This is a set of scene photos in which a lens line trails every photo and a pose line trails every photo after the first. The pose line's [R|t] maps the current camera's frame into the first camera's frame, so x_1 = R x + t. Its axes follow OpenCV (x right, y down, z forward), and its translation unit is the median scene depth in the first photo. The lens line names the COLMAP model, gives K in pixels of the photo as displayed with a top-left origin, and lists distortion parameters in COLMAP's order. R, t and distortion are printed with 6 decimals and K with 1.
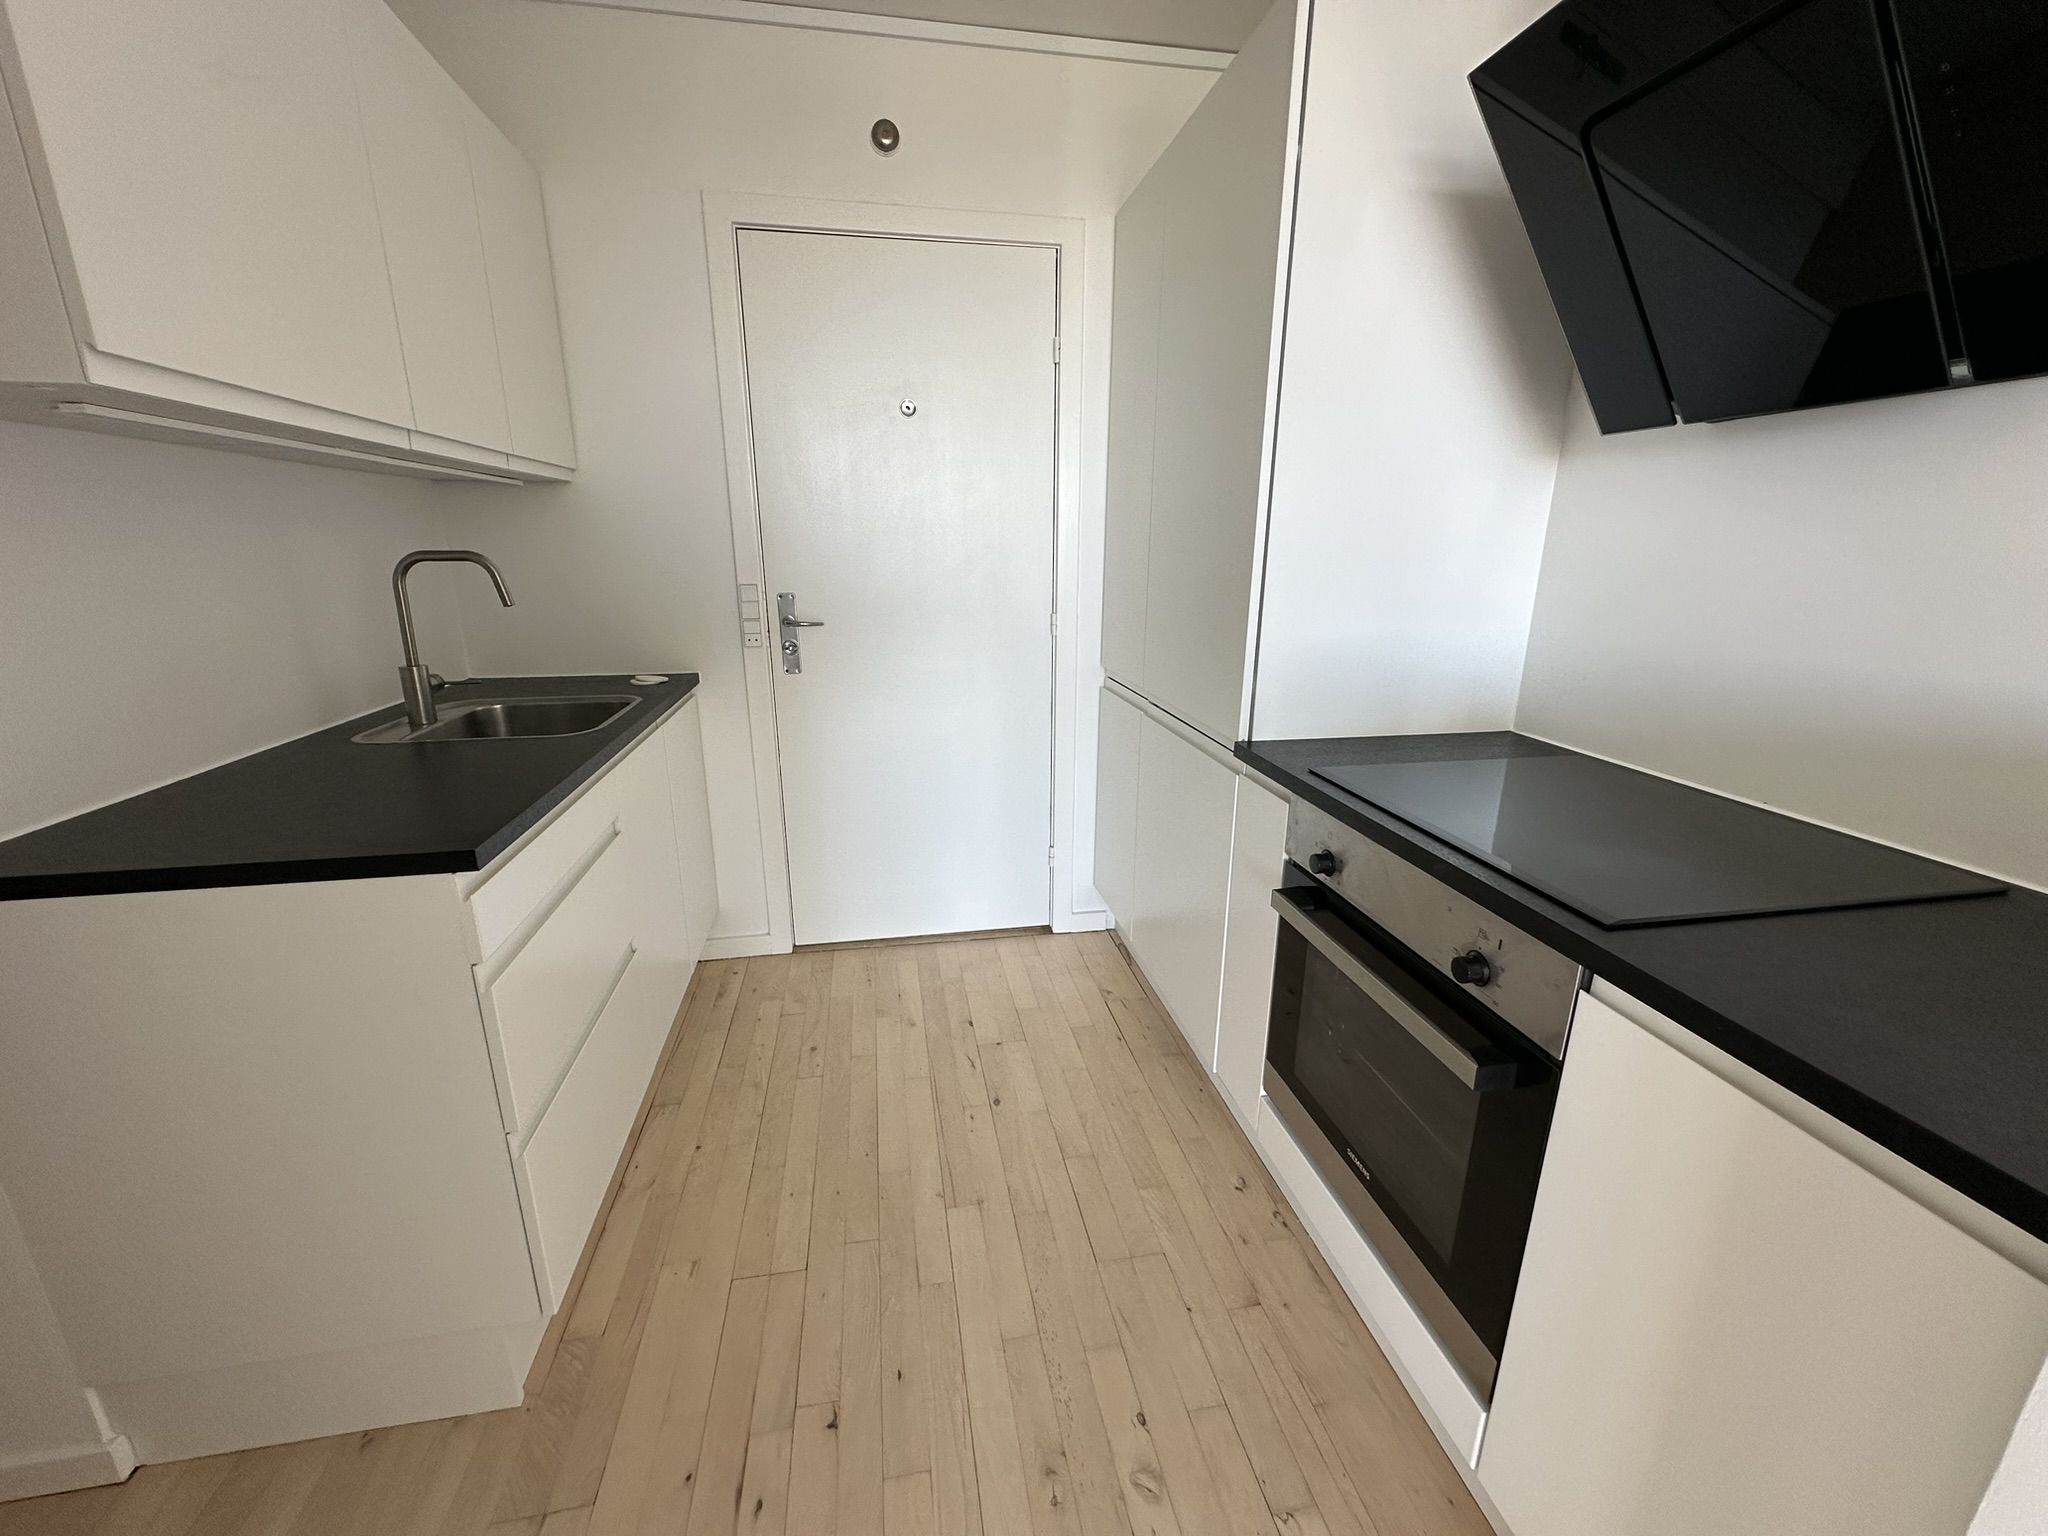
lens RADIAL K [[811.1, 0, 1022.4], [0, 811.1, 762.7], [0, 0, 1]] dist [-0.004601, 0.000745]
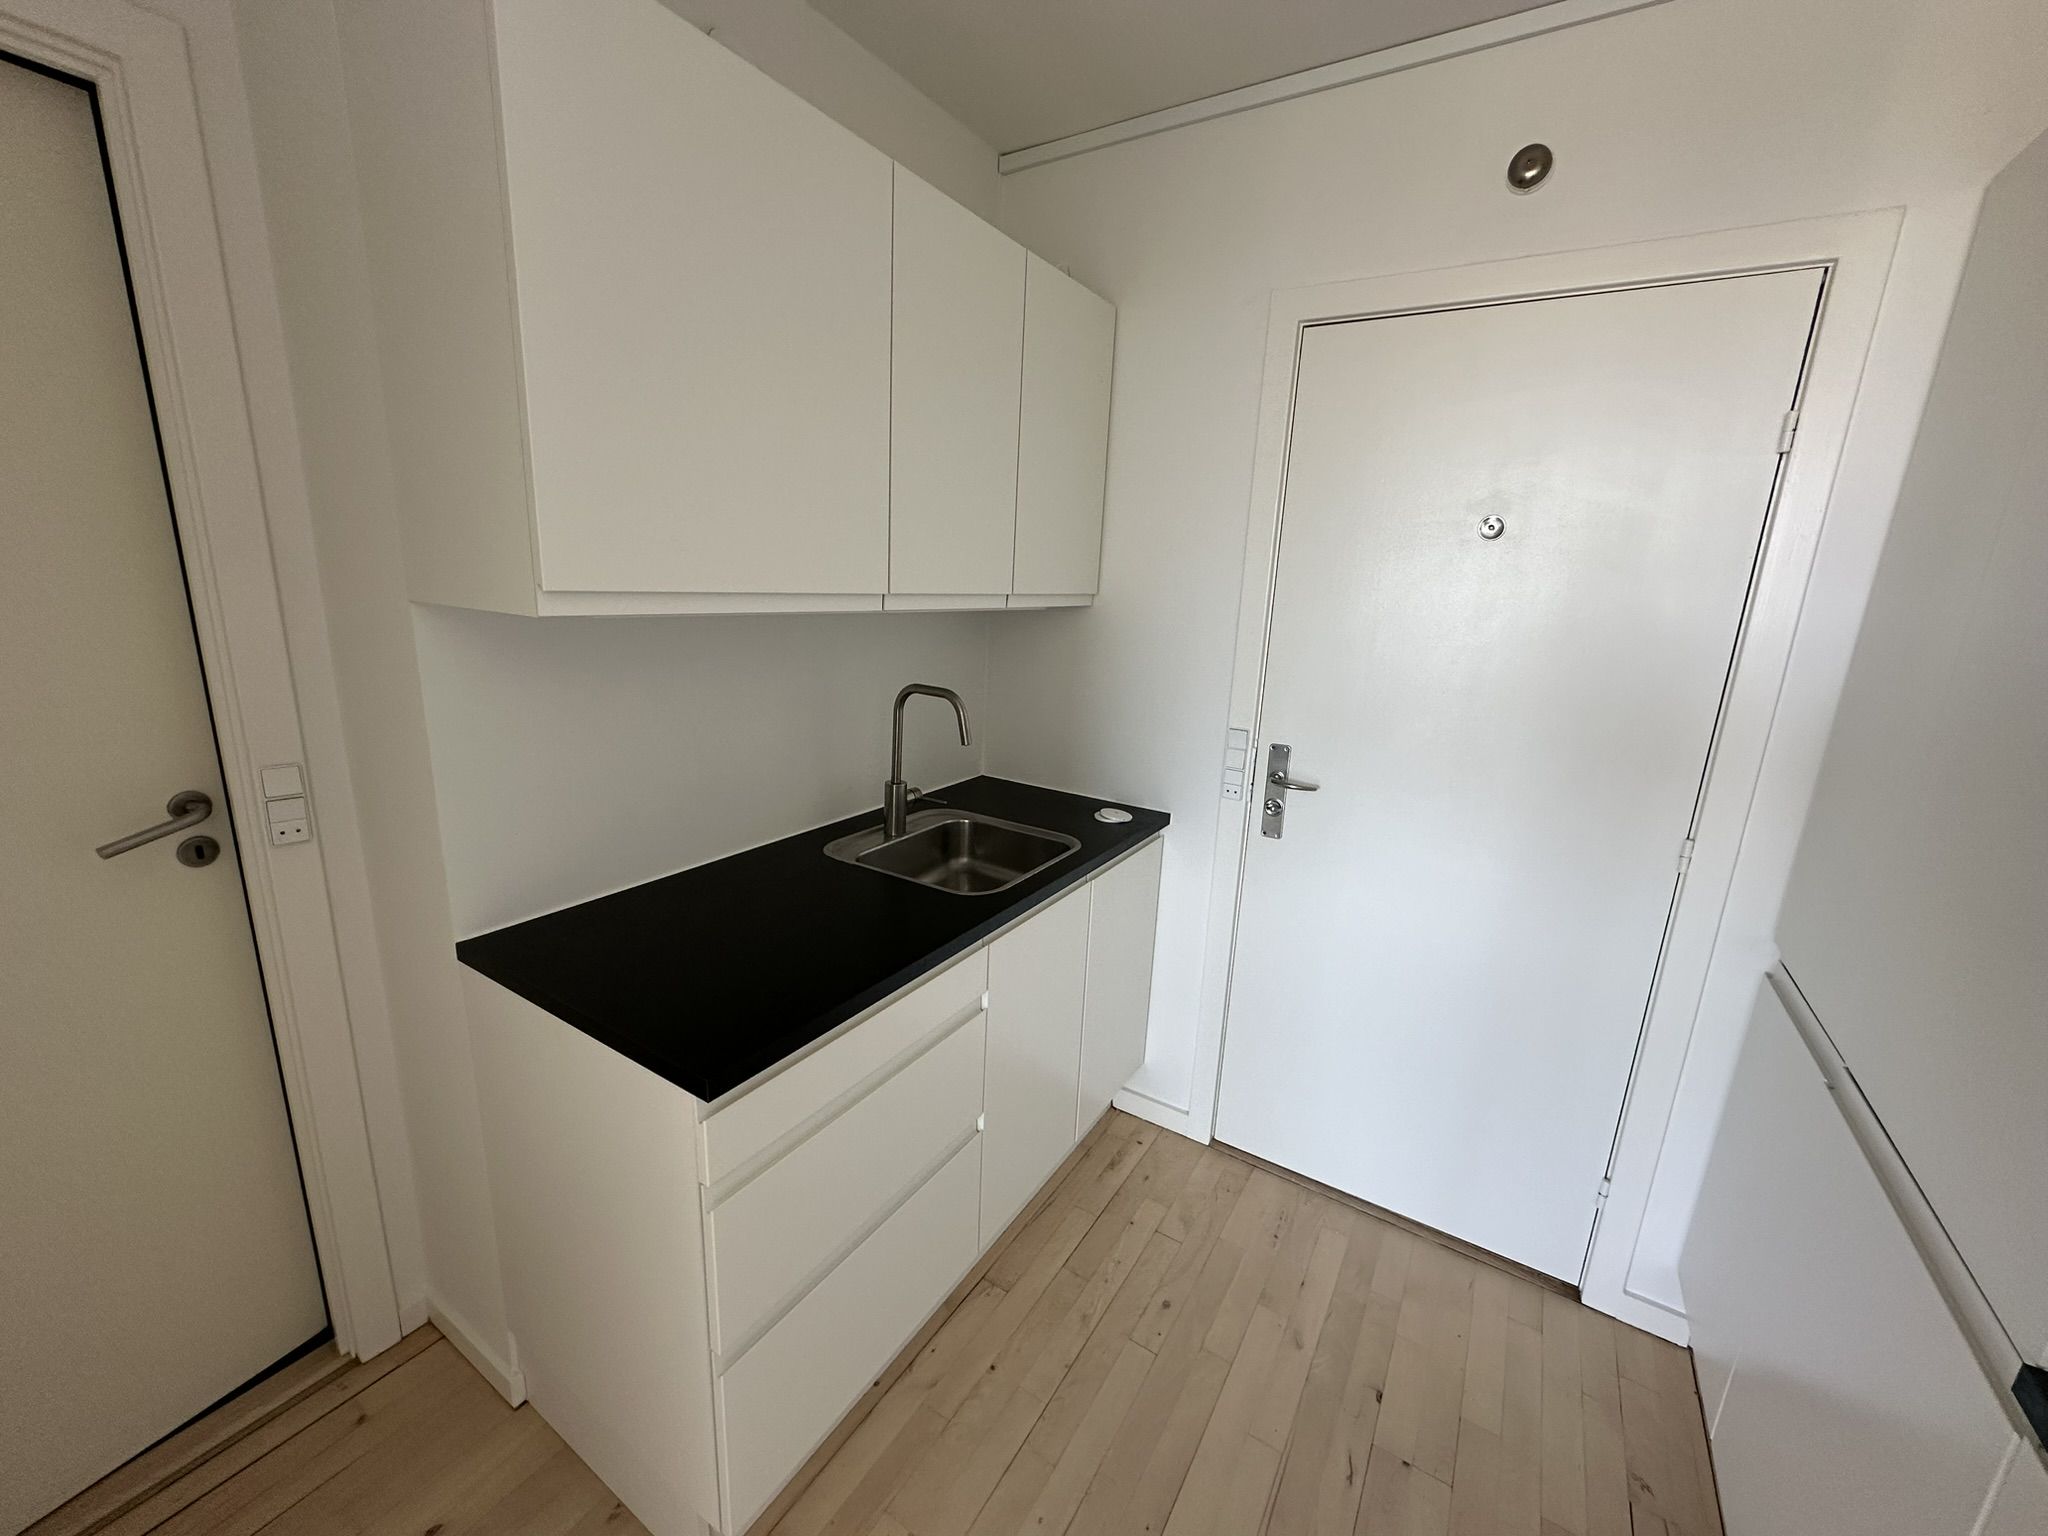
lens RADIAL K [[811.1, 0, 1022.9], [0, 811.1, 766.2], [0, 0, 1]] dist [-0.004601, 0.000745]
pose [[0.734632, 0.186659, -0.652284, 0.065623], [-0.220764, 0.974855, 0.030331, -0.165092], [0.641544, 0.121719, 0.757367, 0.215141]]
